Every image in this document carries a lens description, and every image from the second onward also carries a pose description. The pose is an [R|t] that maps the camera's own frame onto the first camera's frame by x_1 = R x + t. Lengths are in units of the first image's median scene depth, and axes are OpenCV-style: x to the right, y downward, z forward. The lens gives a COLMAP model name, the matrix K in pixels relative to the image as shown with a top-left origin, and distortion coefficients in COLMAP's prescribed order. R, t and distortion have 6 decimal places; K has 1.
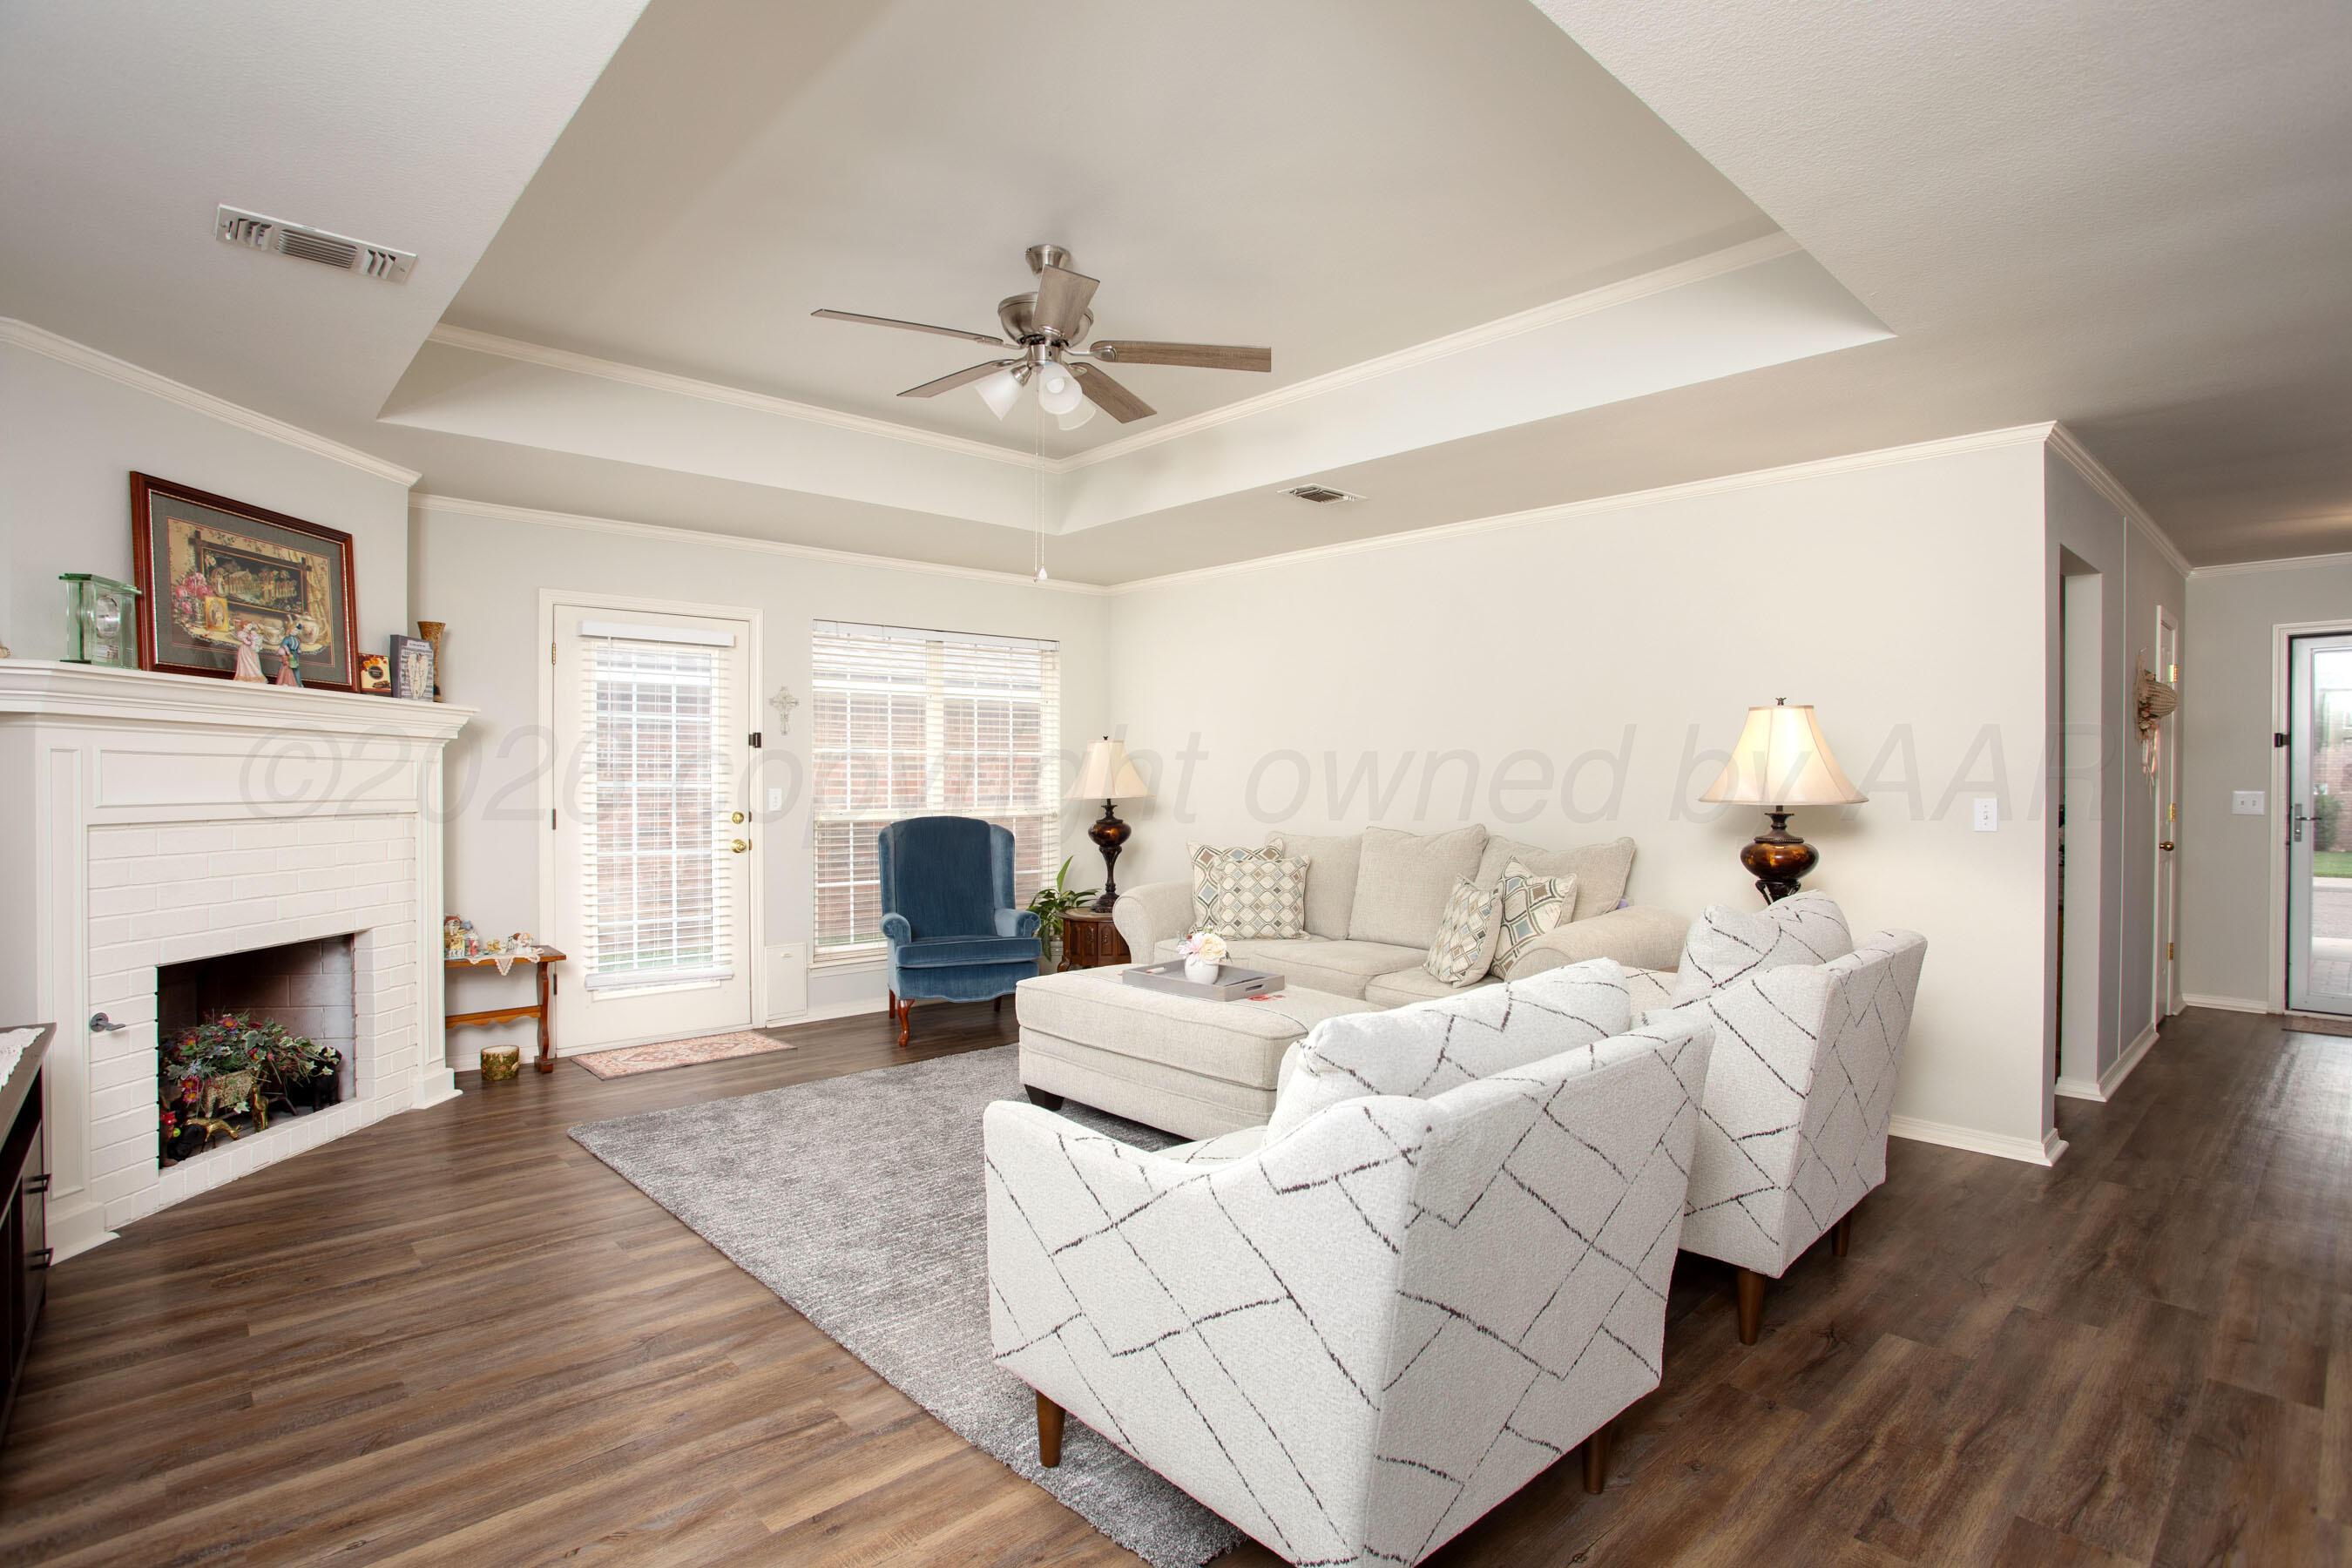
lens RADIAL K [[1165.4, 0, 1176.0], [0, 1165.4, 784.0], [0, 0, 1]] dist [-0.048118, 0.000130]
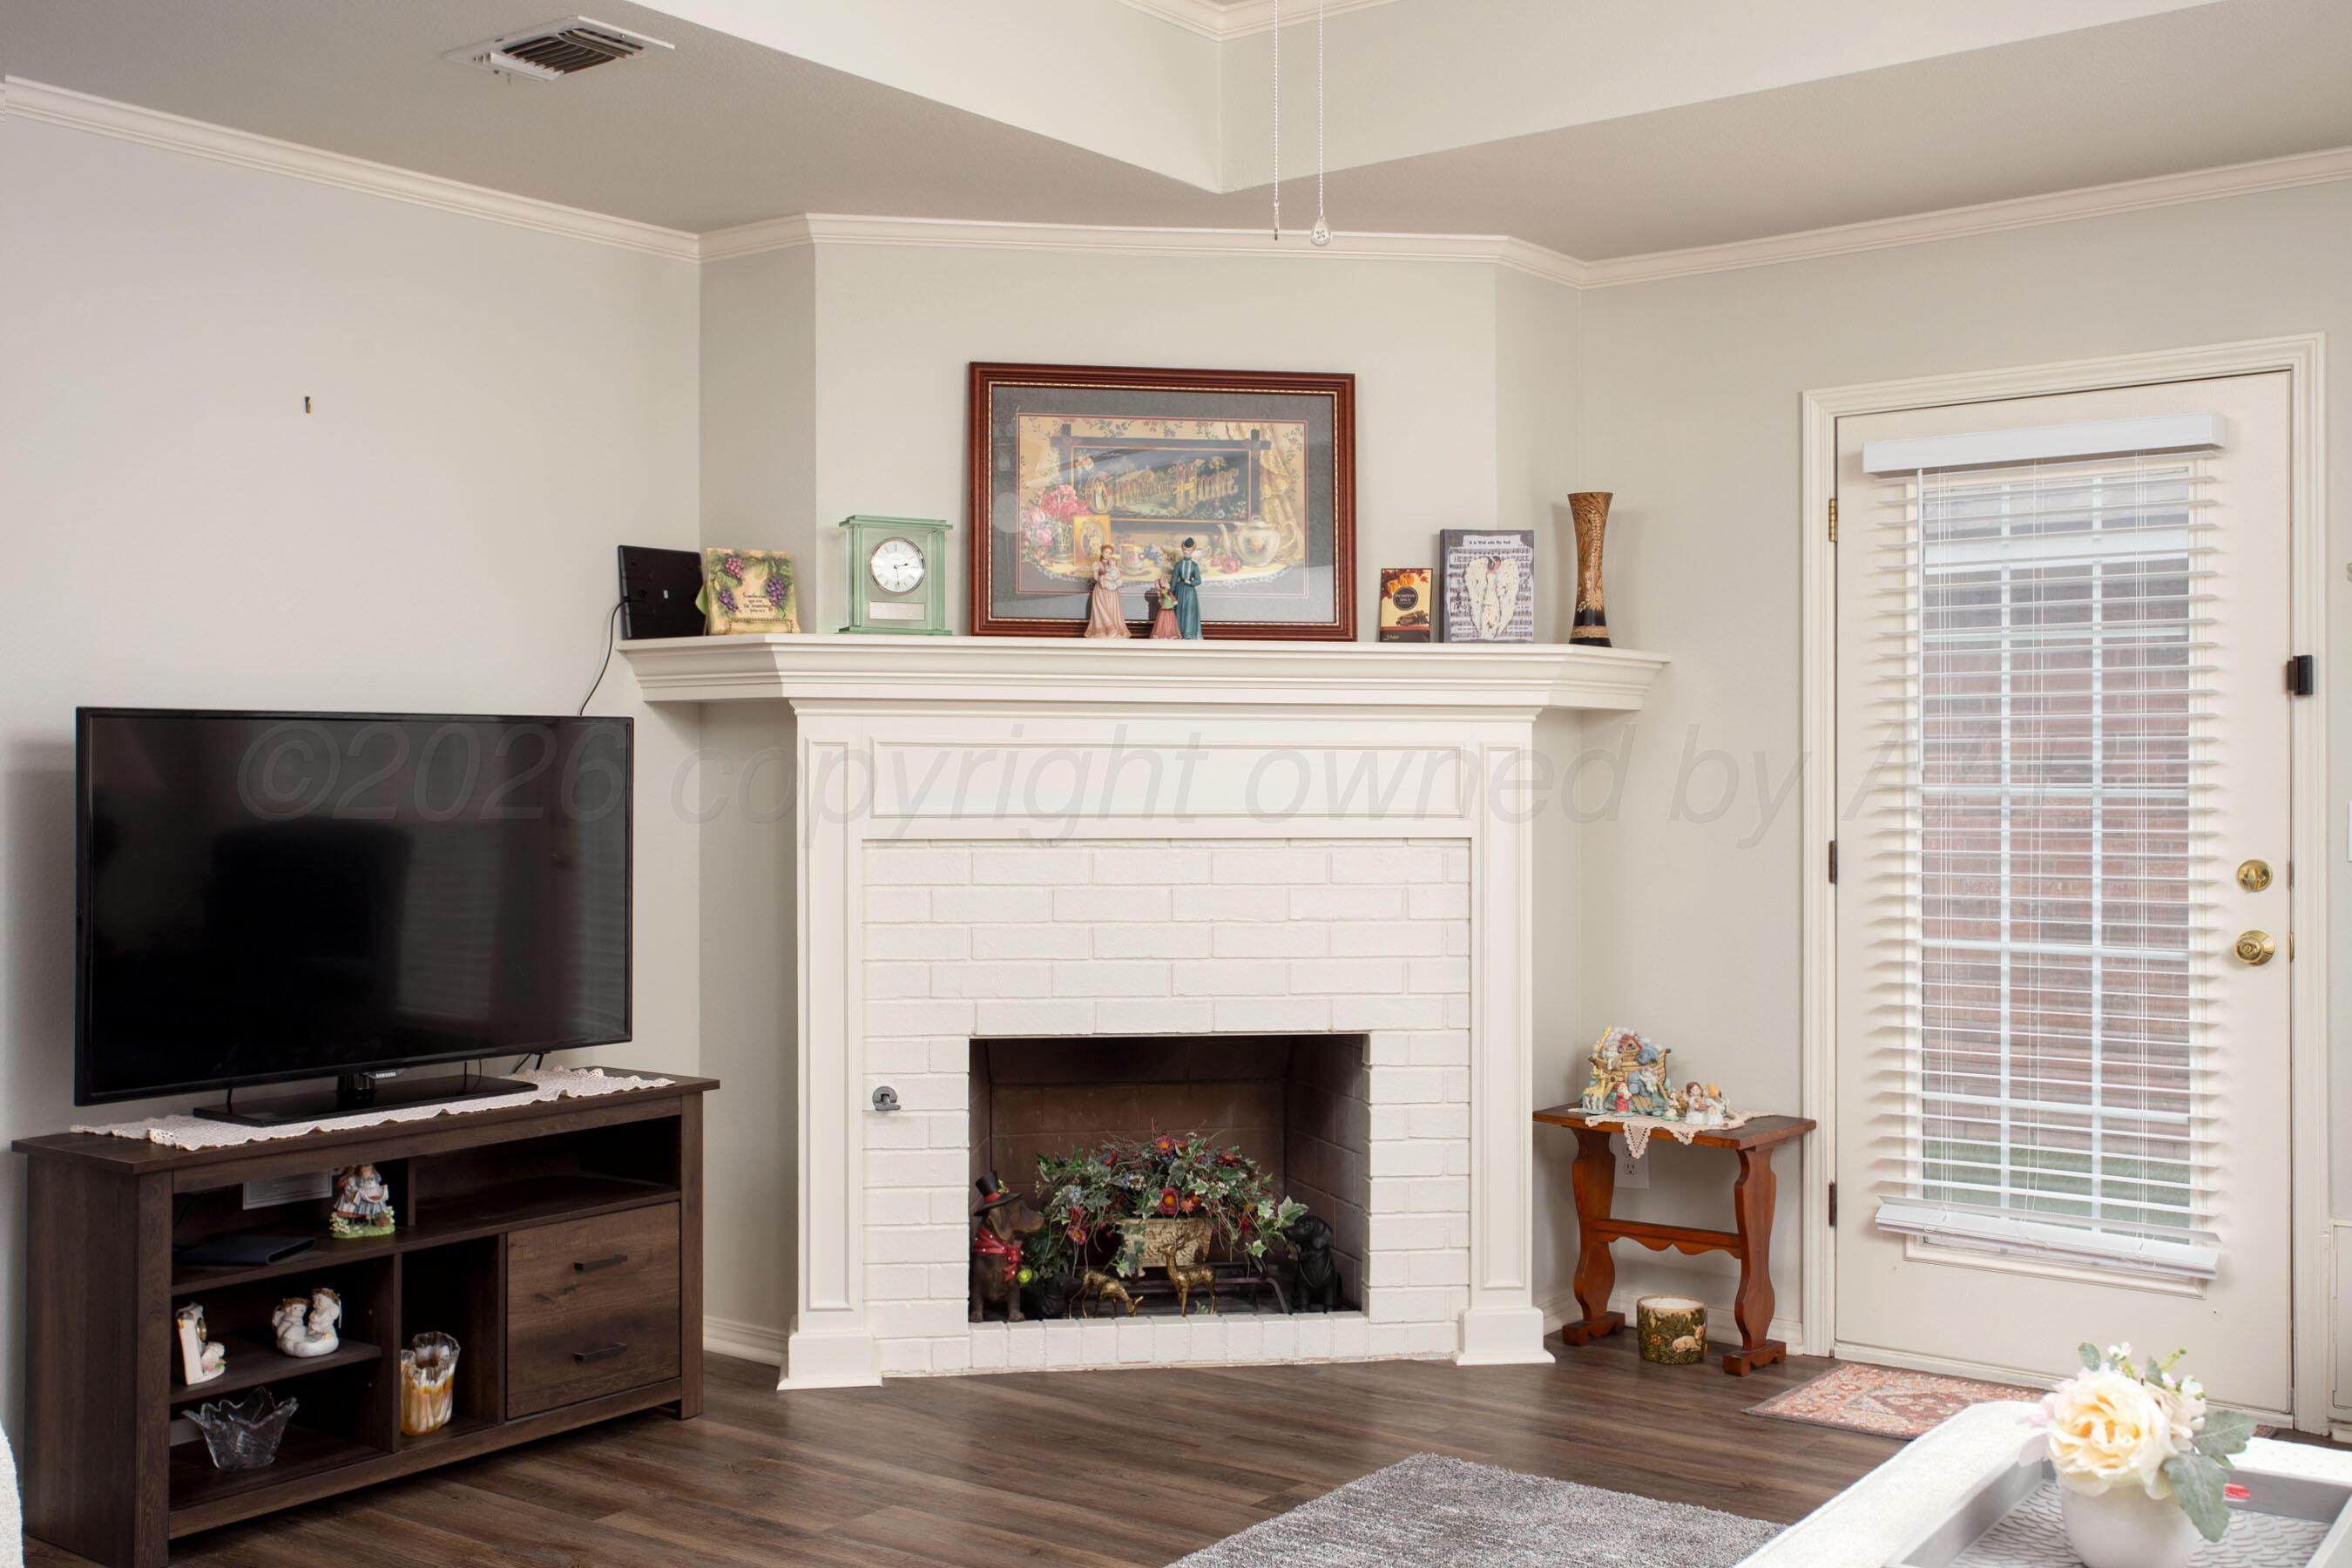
lens RADIAL K [[2378.7, 0, 1176.0], [0, 2378.7, 784.0], [0, 0, 1]] dist [-0.004558, 0.001888]
pose [[0.144689, 0.001406, -0.989476, 0.539285], [-0.002257, 0.999997, 0.001091, -0.003552], [0.989475, 0.002075, 0.144692, 0.764687]]
